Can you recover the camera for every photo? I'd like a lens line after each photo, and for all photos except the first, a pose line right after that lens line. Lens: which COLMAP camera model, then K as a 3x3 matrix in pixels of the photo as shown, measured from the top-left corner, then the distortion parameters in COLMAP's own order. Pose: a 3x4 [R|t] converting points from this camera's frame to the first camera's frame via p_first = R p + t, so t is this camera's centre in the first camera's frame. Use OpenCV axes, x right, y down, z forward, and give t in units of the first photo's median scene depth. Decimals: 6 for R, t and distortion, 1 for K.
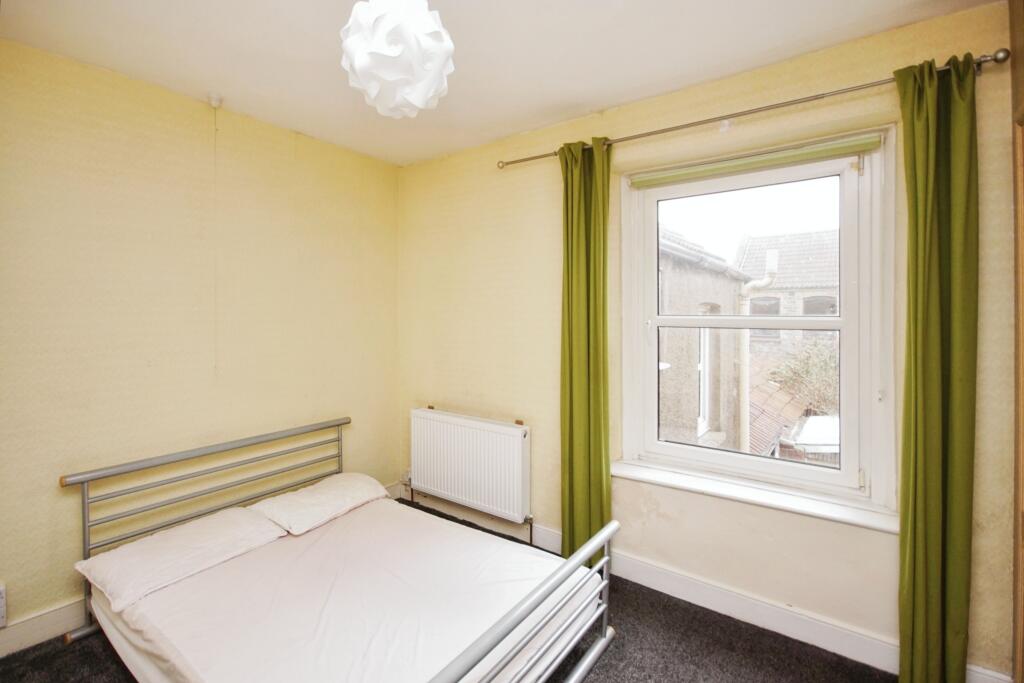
lens RADIAL K [[493.0, 0, 480.6], [0, 493.0, 319.0], [0, 0, 1]] dist [0.016581, -0.001188]
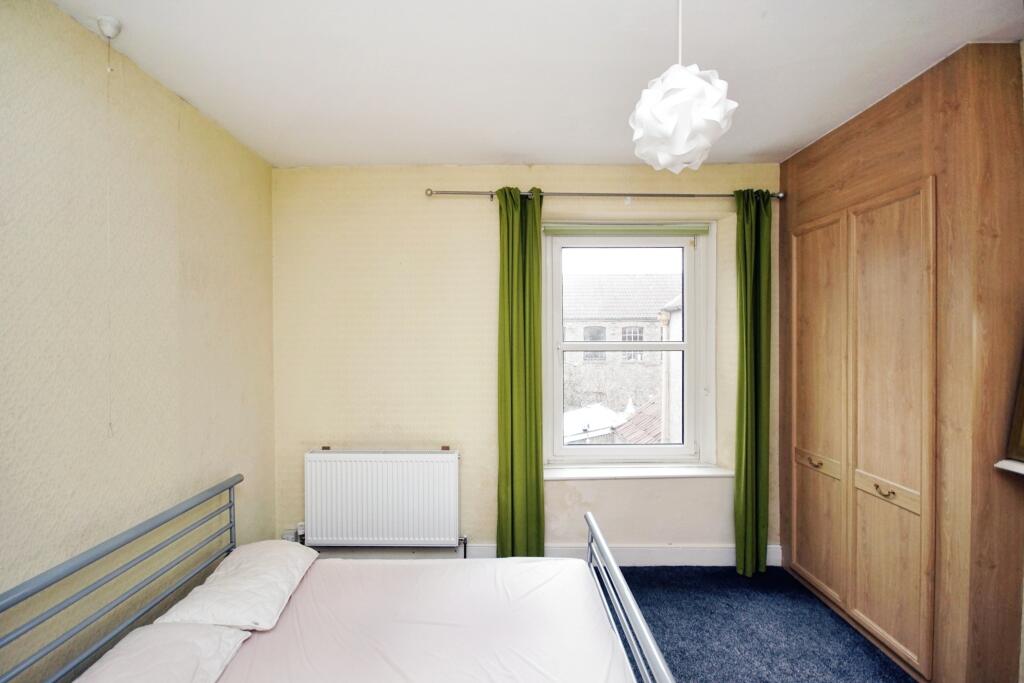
lens RADIAL K [[493.0, 0, 507.1], [0, 493.0, 339.1], [0, 0, 1]] dist [0.016581, -0.001188]
pose [[0.784985, -0.006540, 0.619480, -0.513772], [0.010984, 0.999934, -0.003362, -0.012093], [-0.619417, 0.009443, 0.785005, 0.137352]]
